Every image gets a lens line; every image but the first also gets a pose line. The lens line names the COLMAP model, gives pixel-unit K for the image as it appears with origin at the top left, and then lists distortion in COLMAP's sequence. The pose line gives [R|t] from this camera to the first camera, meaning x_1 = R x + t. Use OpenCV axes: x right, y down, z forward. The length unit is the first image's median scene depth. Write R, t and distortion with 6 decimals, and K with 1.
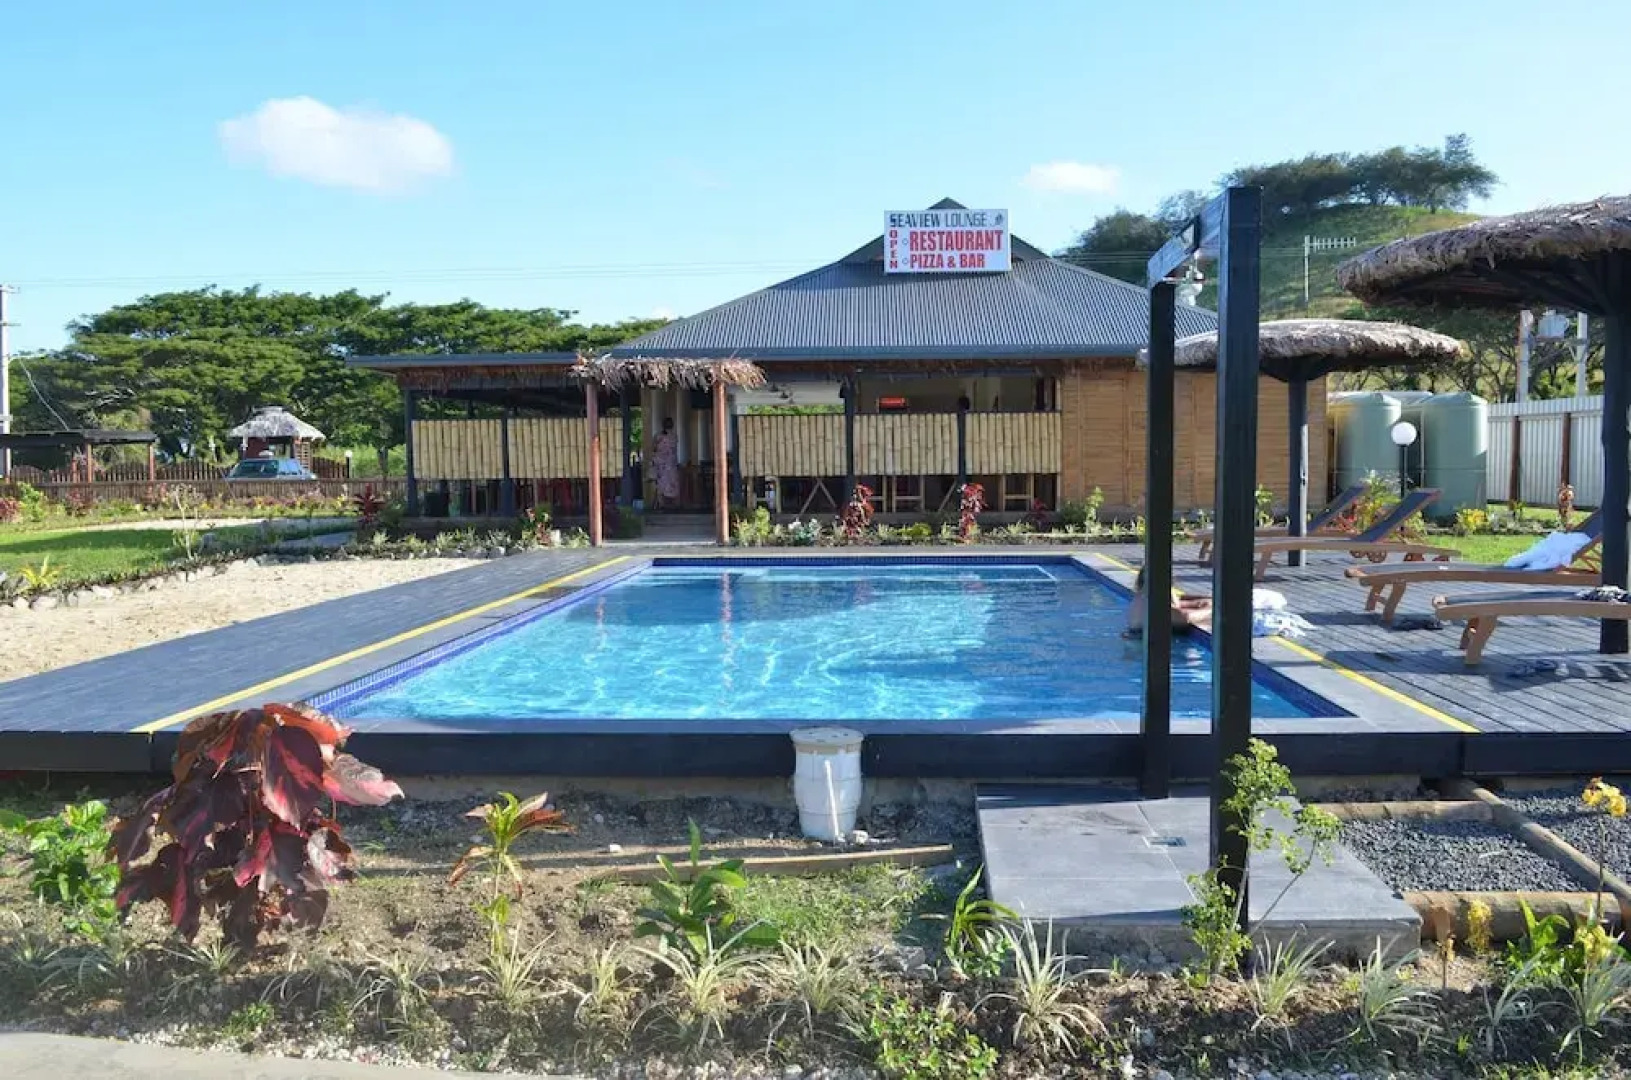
lens RADIAL K [[1454.4, 0, 815.5], [0, 1454.4, 540.0], [0, 0, 1]] dist [-0.012888, -0.007085]
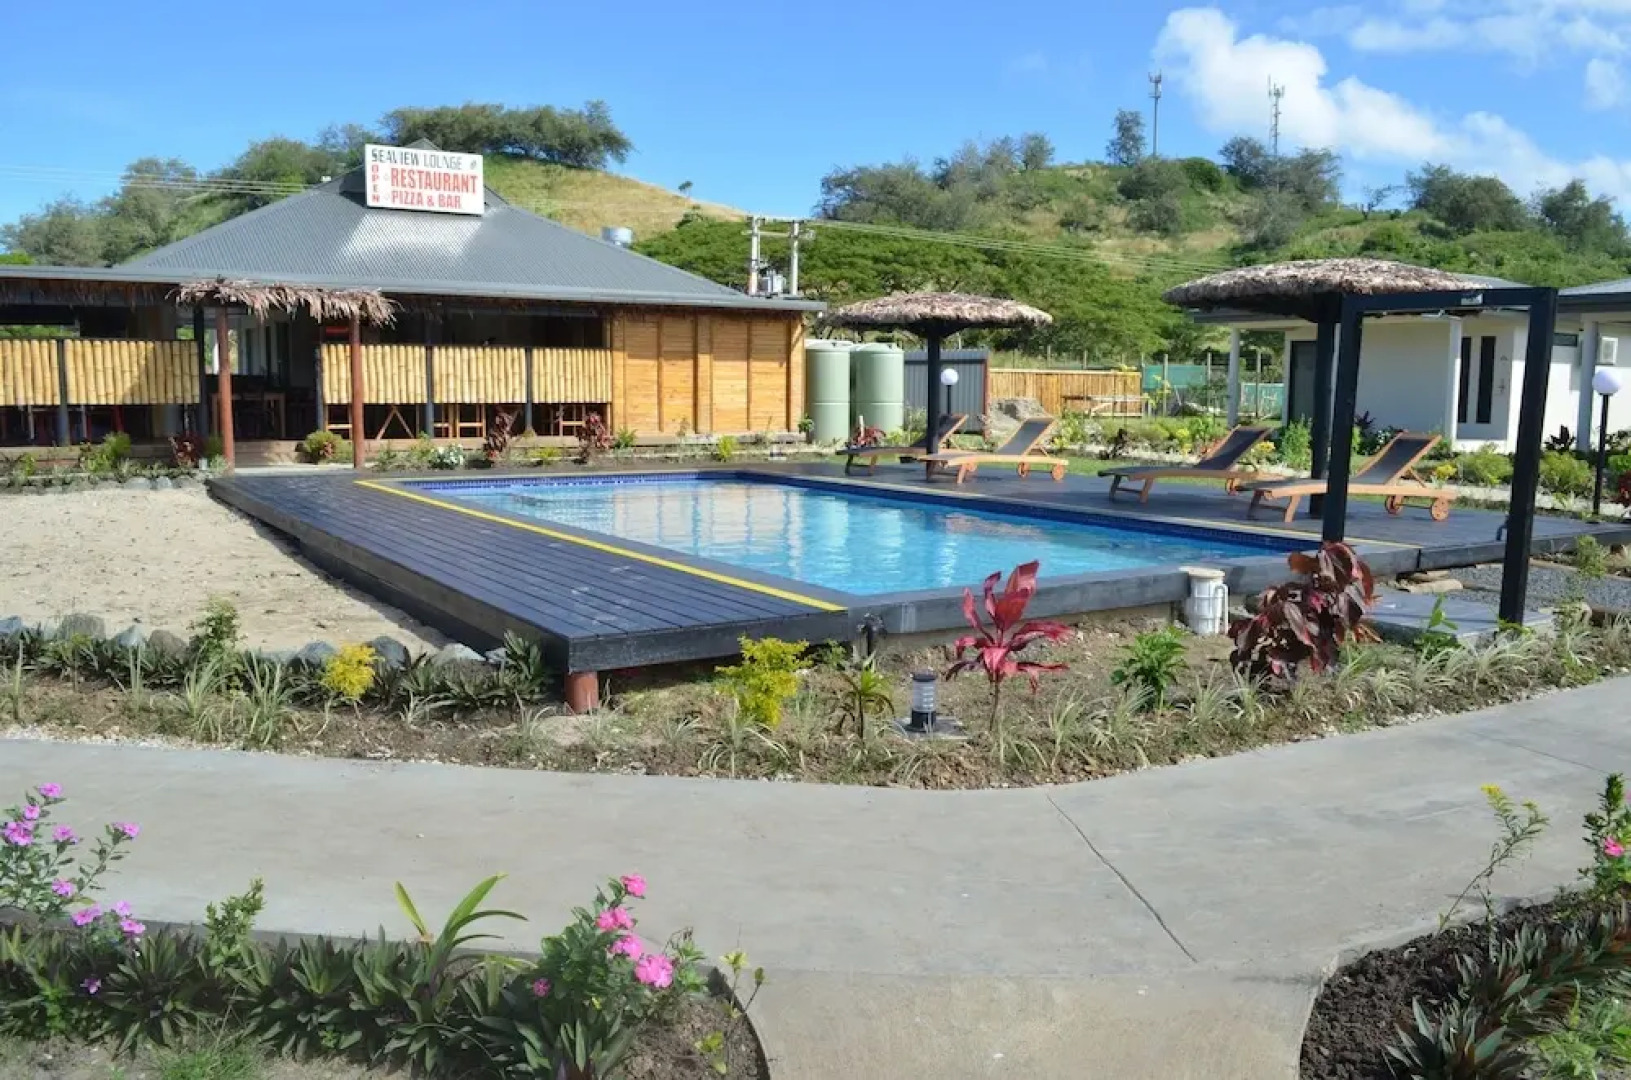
lens RADIAL K [[1454.4, 0, 815.5], [0, 1454.4, 540.0], [0, 0, 1]] dist [-0.012888, -0.007085]
pose [[0.805756, -0.047656, 0.590327, -0.375440], [0.020998, 0.998429, 0.051939, 0.005669], [-0.591875, -0.029454, 0.805491, -0.020809]]
